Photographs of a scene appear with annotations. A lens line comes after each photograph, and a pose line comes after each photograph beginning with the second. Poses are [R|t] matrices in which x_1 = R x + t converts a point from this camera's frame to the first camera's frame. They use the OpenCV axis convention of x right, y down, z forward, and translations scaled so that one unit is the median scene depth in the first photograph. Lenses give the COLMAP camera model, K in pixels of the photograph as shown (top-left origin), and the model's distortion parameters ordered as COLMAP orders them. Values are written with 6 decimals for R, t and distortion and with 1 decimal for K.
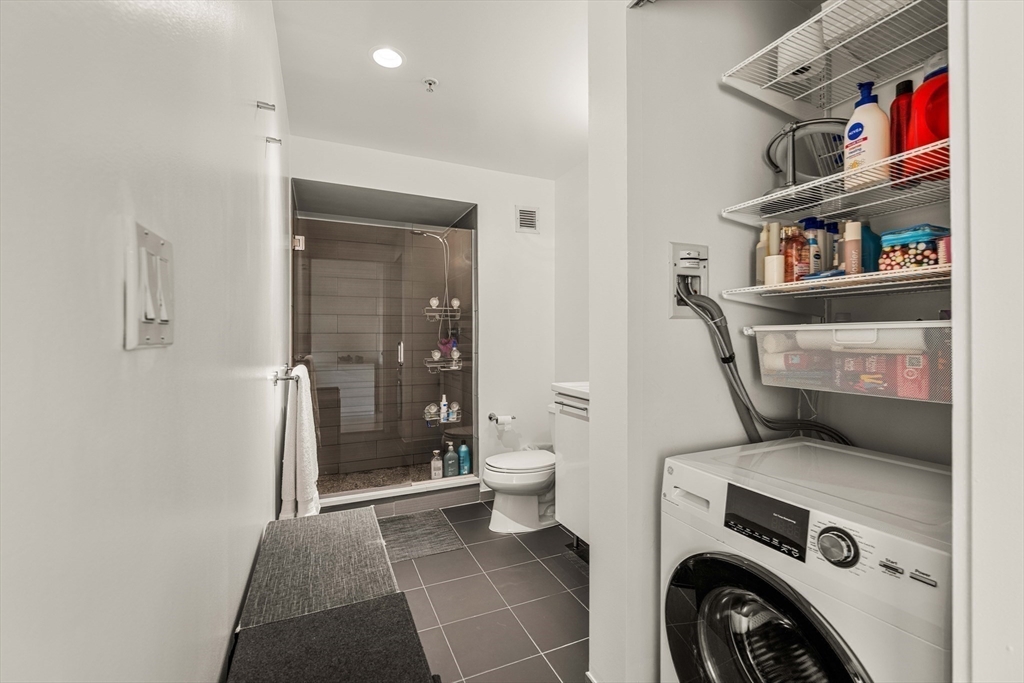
lens RADIAL K [[433.6, 0, 512.0], [0, 433.6, 341.5], [0, 0, 1]] dist [-0.000073, -0.000087]
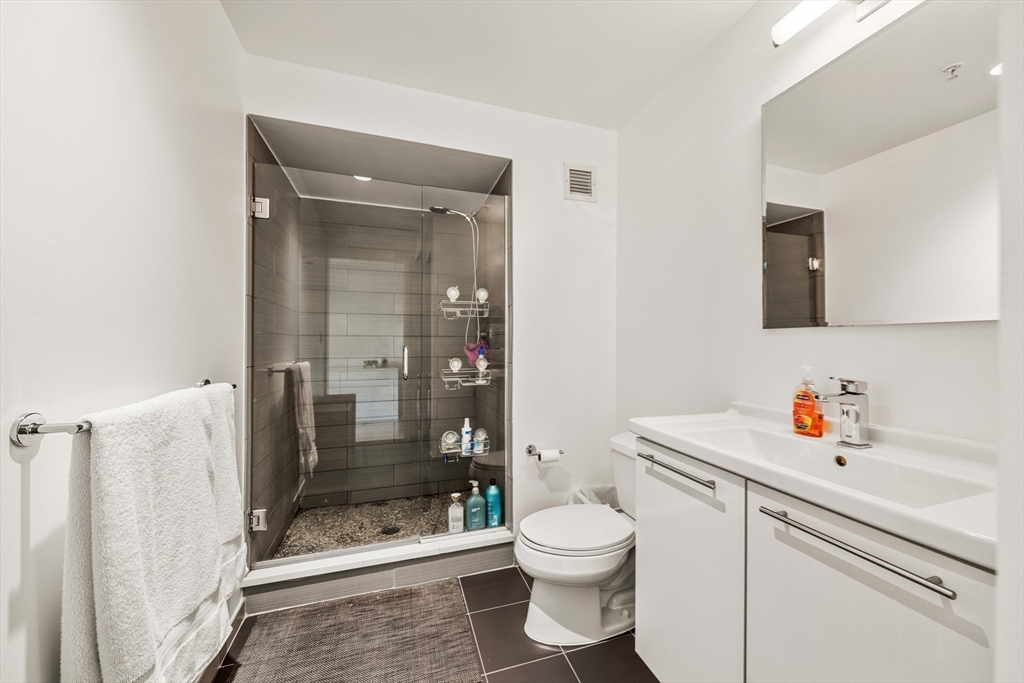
lens RADIAL K [[374.7, 0, 512.0], [0, 374.7, 341.5], [0, 0, 1]] dist [-0.000160, -0.000004]
pose [[0.993905, 0.003747, -0.110180, -0.009053], [-0.004837, 0.999942, -0.009621, -0.003295], [0.110137, 0.010095, 0.993865, 0.367186]]
